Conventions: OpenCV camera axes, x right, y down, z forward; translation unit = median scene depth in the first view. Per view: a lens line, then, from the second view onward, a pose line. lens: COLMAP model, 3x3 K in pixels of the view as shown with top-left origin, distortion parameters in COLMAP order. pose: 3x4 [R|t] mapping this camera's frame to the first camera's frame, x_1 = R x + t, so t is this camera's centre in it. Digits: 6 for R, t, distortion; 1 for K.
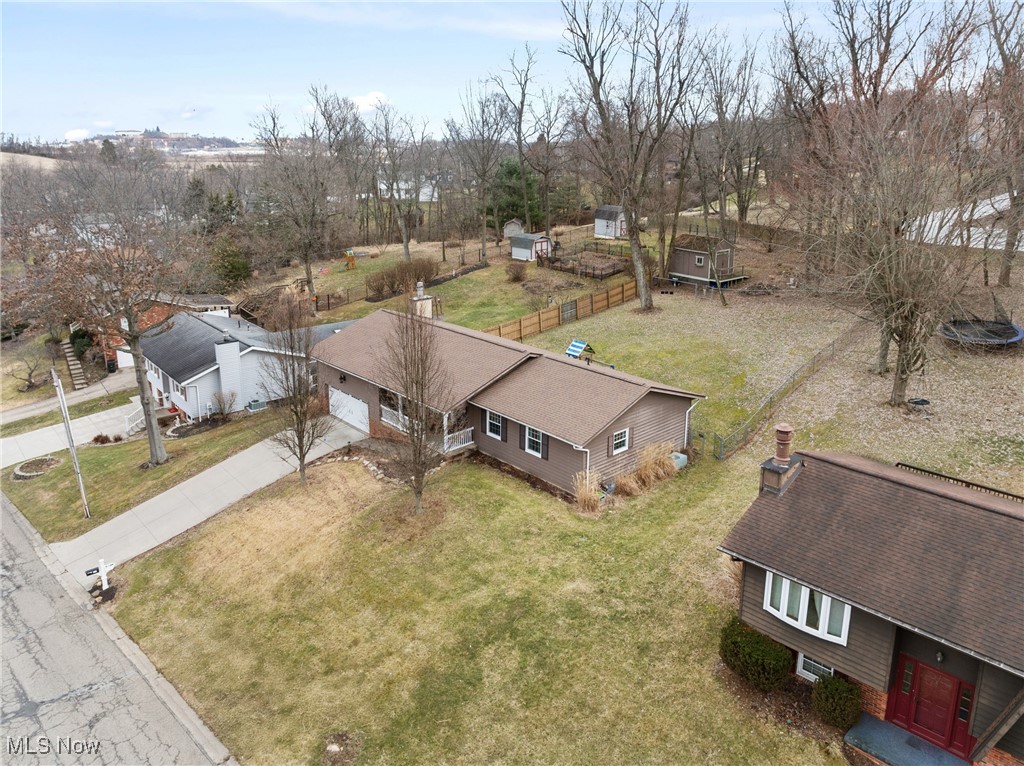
lens RADIAL K [[738.7, 0, 511.5], [0, 738.7, 311.0], [0, 0, 1]] dist [-0.020829, -0.002289]
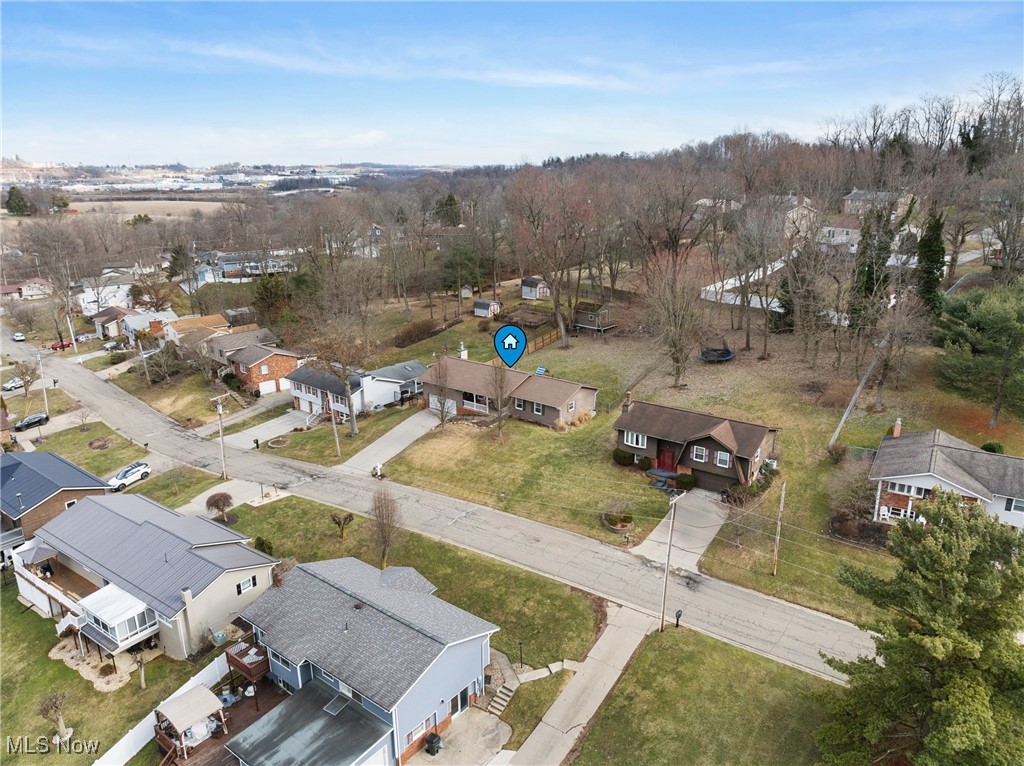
lens RADIAL K [[699.9, 0, 512.0], [0, 699.9, 383.0], [0, 0, 1]] dist [-0.028565, -0.000958]
pose [[0.986479, -0.053182, 0.155022, -0.421948], [0.041502, 0.996118, 0.077627, -0.100170], [-0.158548, -0.070144, 0.984856, -1.337934]]
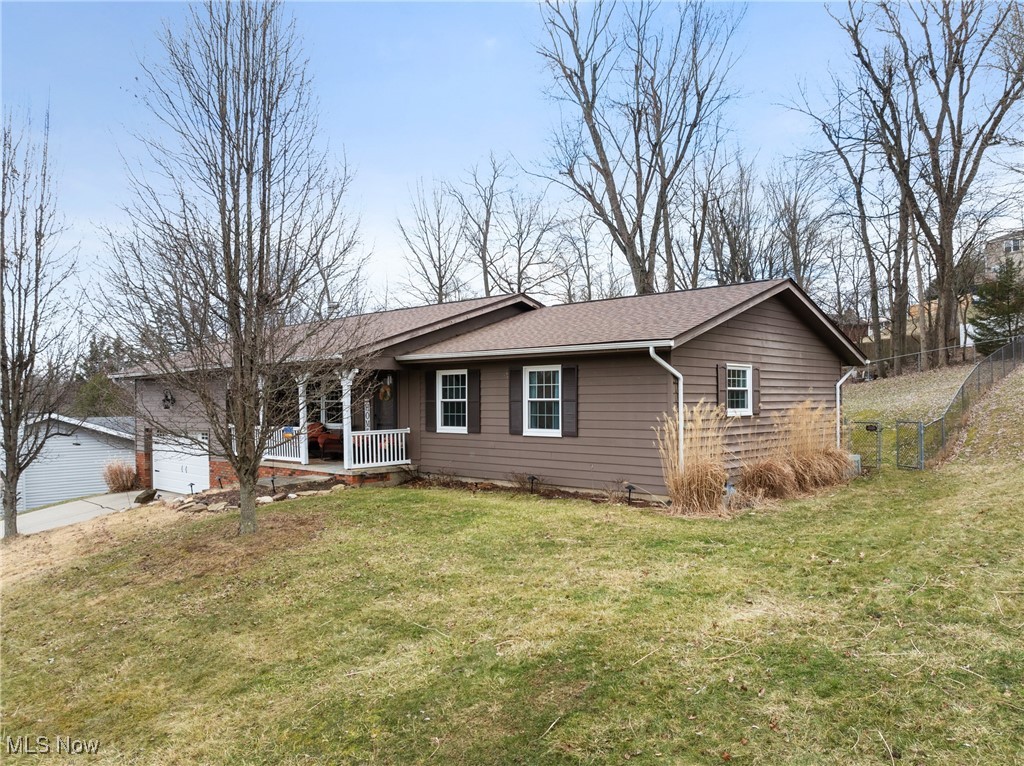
lens RADIAL K [[762.4, 0, 535.7], [0, 762.4, 385.8], [0, 0, 1]] dist [-0.010283, -0.005278]
pose [[0.996510, -0.012916, 0.082469, -0.011276], [0.031750, 0.972348, -0.231366, 0.269269], [-0.077200, 0.233177, 0.969365, 0.548711]]
